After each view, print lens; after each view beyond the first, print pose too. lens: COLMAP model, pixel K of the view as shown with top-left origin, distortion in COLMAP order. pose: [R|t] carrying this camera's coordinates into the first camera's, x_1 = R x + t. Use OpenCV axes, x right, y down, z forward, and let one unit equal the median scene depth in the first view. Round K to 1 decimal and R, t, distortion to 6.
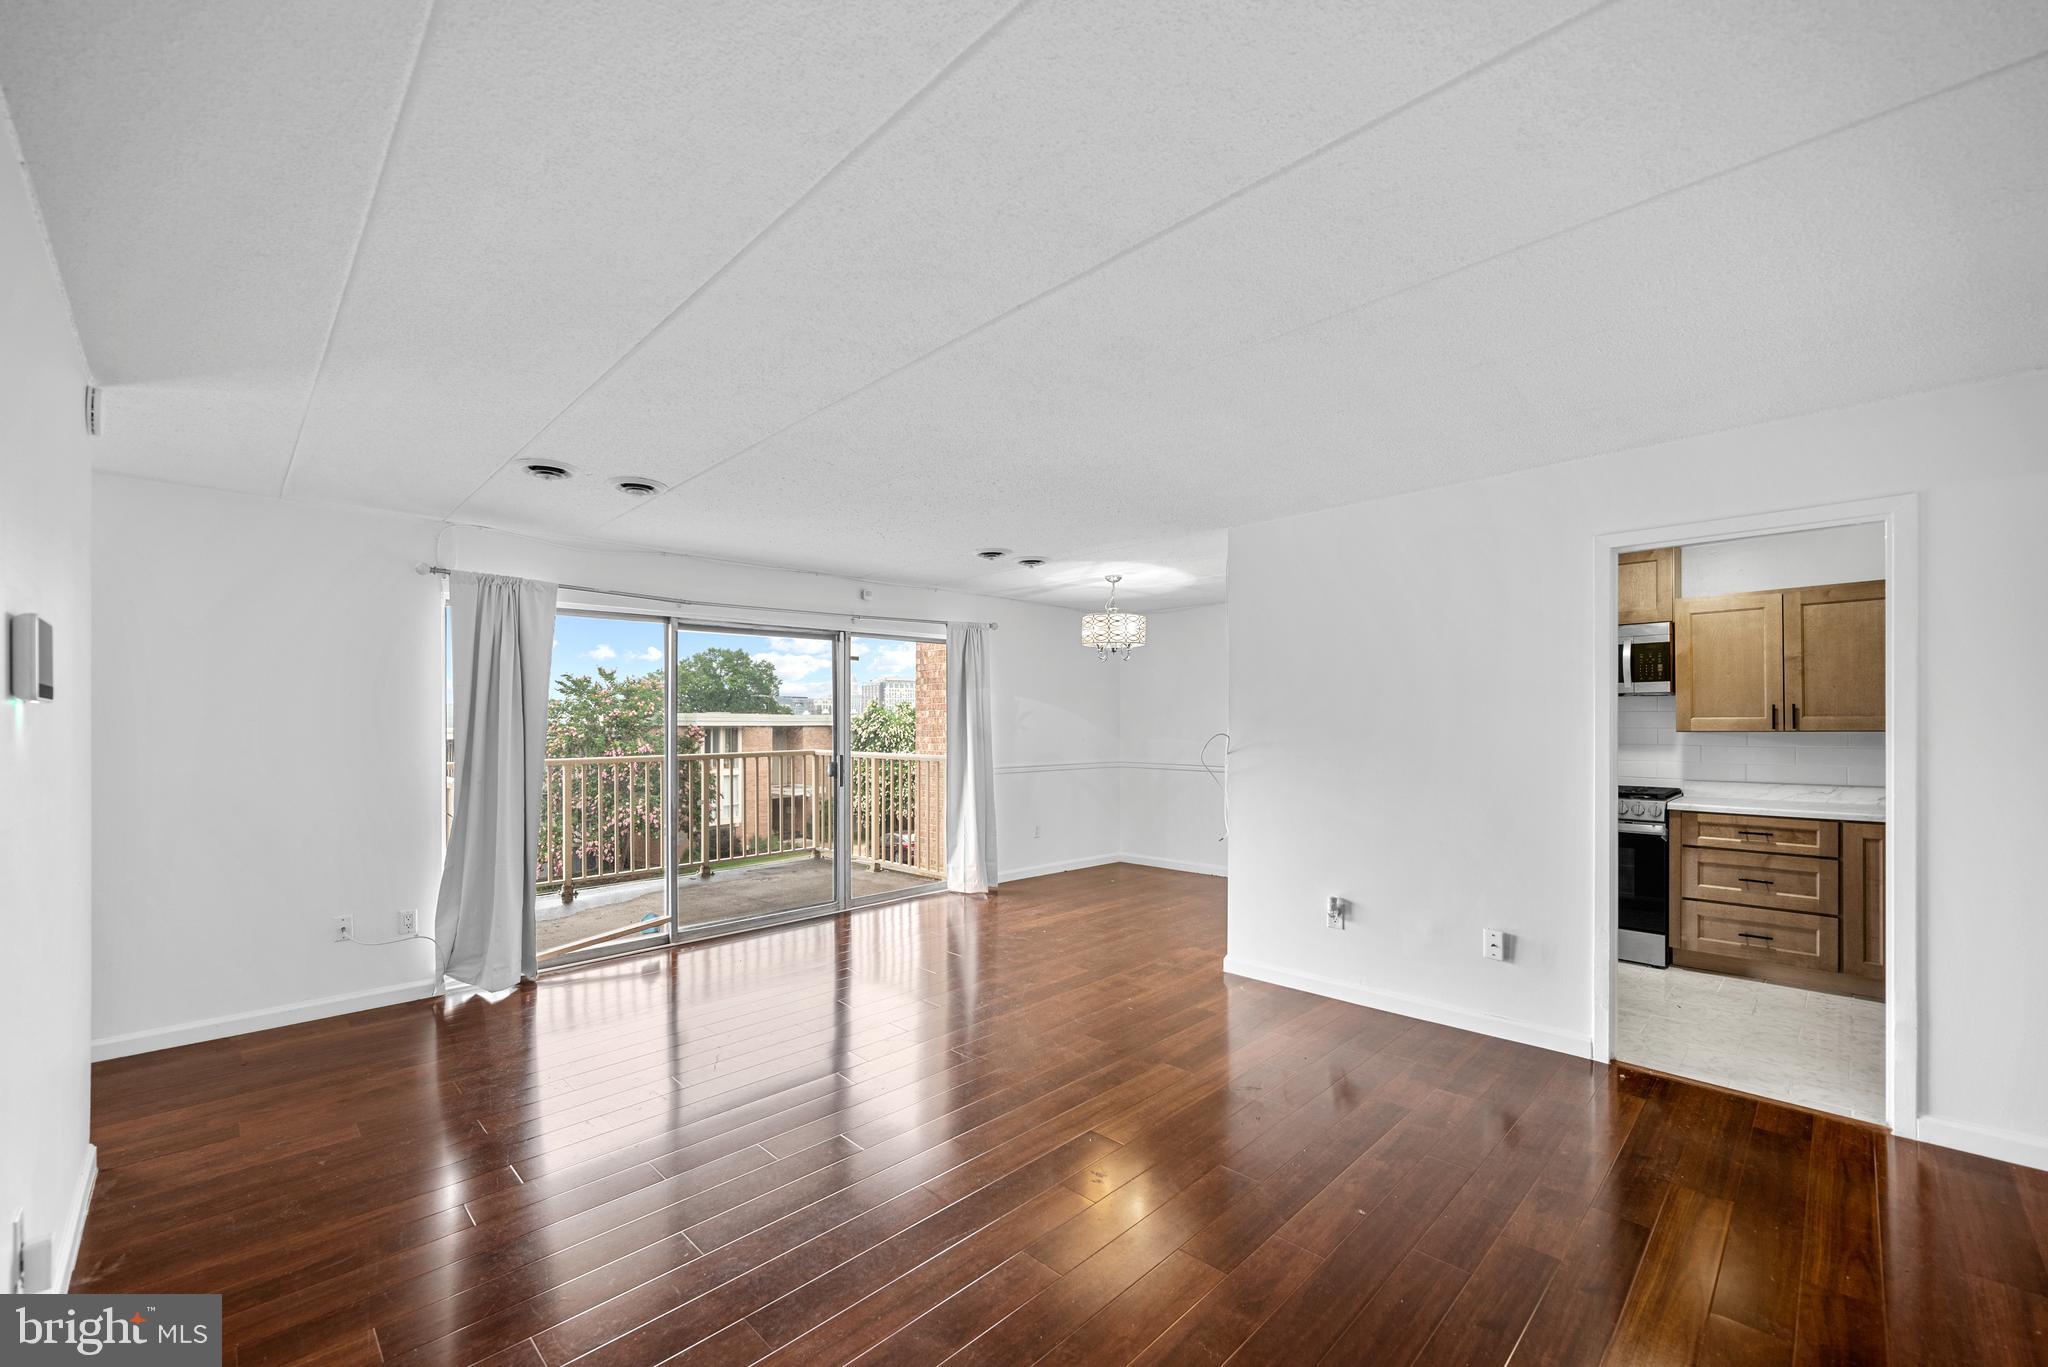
lens RADIAL K [[821.2, 0, 1017.2], [0, 821.2, 717.7], [0, 0, 1]] dist [-0.005495, 0.000760]
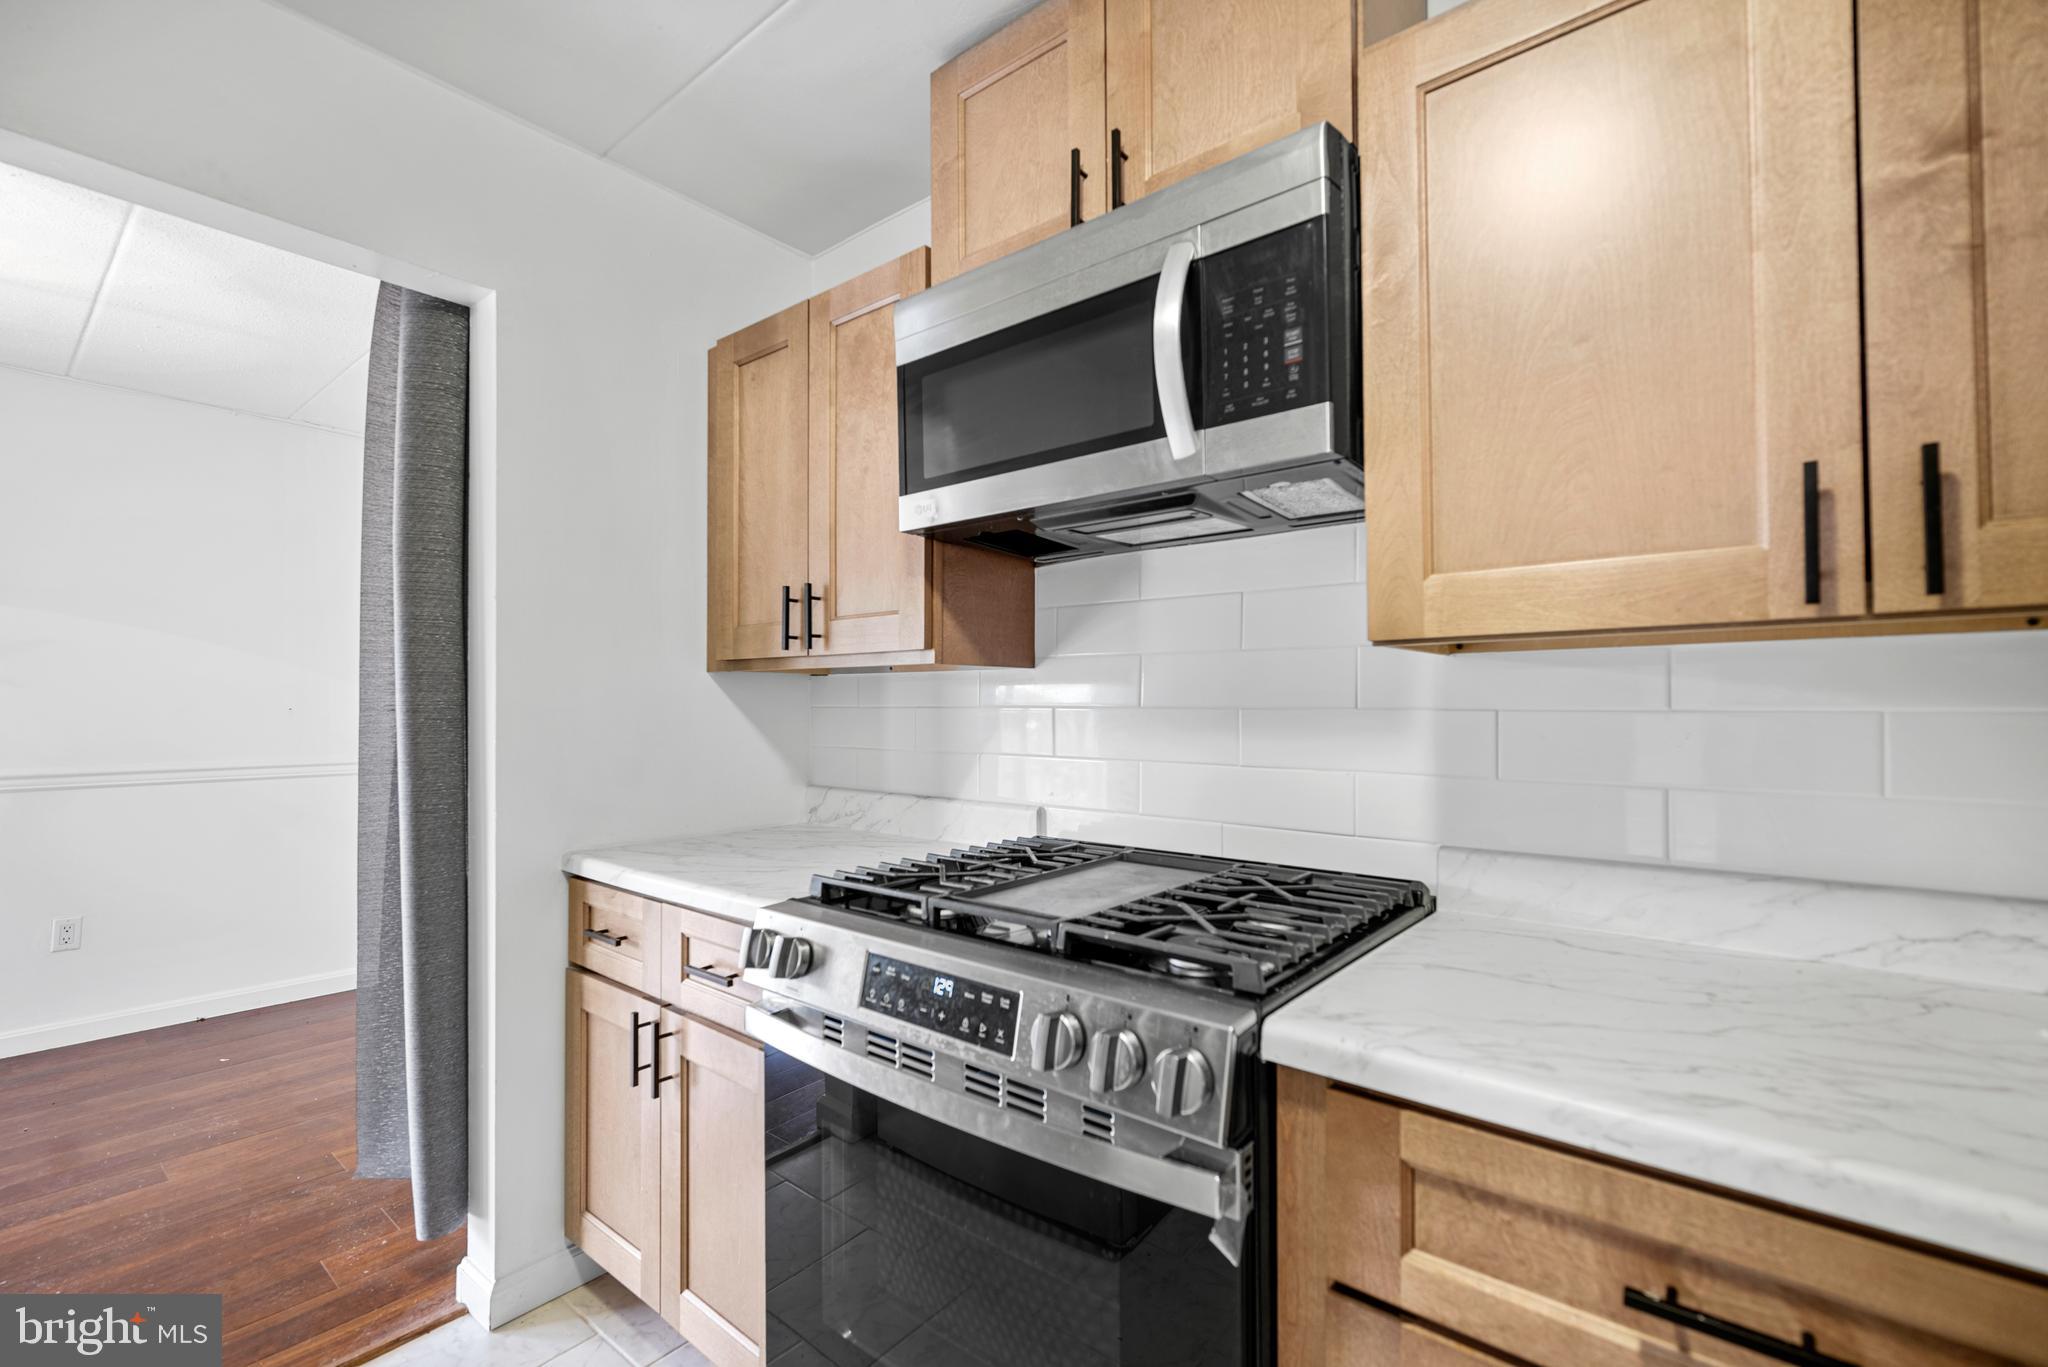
lens RADIAL K [[896.4, 0, 1023.2], [0, 896.4, 690.7], [0, 0, 1]] dist [-0.000697, 0.000549]
pose [[0.994557, -0.003072, 0.104147, 0.728840], [0.003902, 0.999962, -0.007767, 0.033027], [-0.104119, 0.008131, 0.994532, 0.817464]]
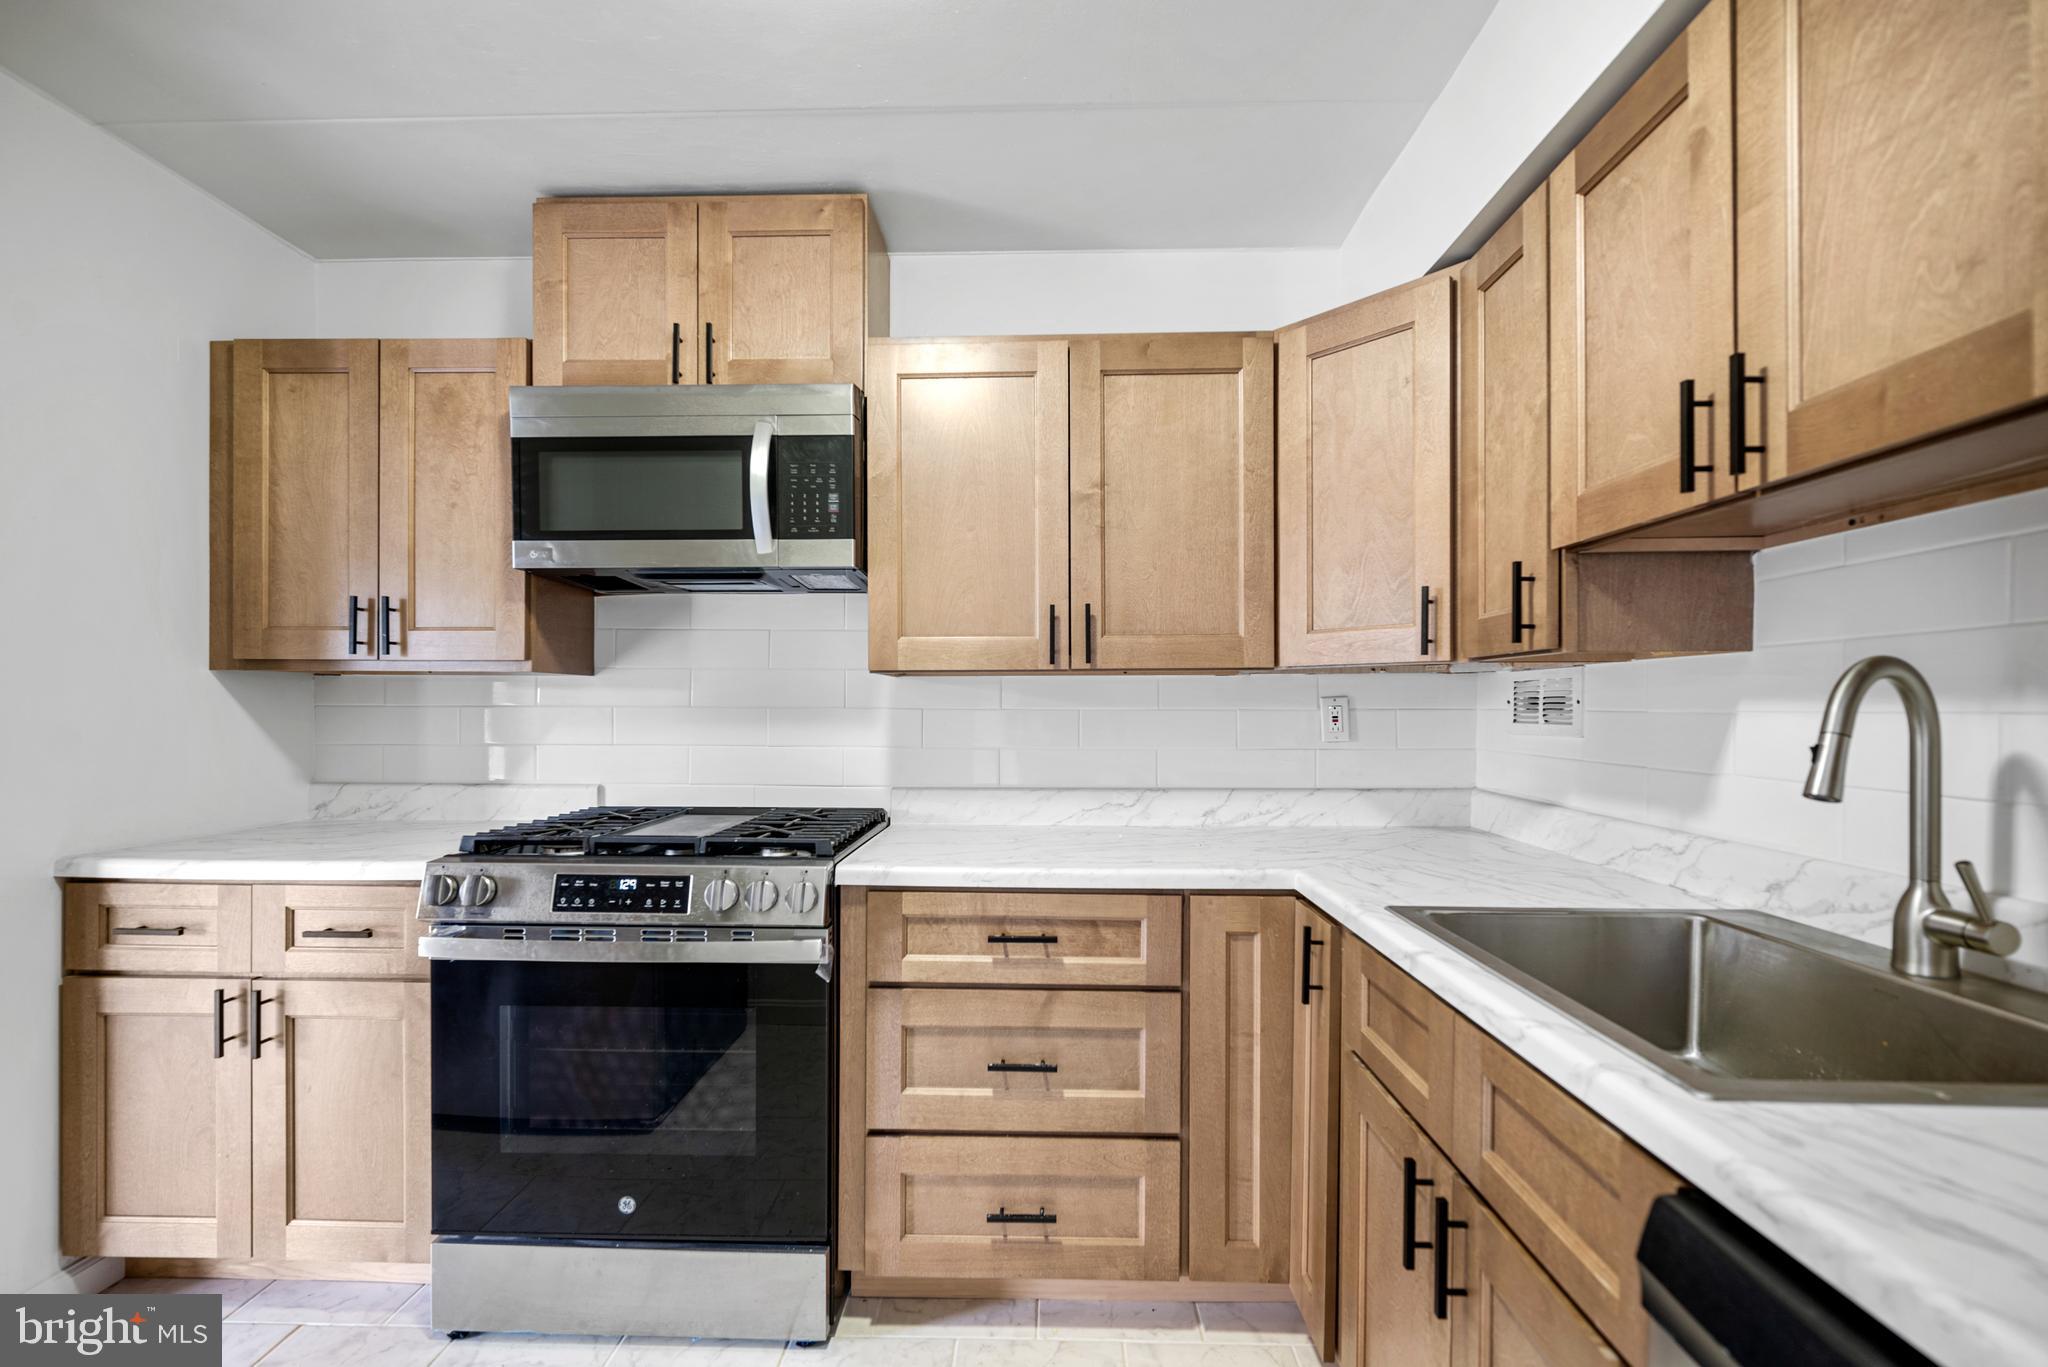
lens RADIAL K [[896.4, 0, 1024.1], [0, 896.4, 697.7], [0, 0, 1]] dist [-0.000697, 0.000549]
pose [[0.719797, 0.001798, 0.694182, 0.590465], [-0.005200, 0.999983, 0.002802, 0.029804], [-0.694165, -0.005627, 0.719794, 0.672620]]
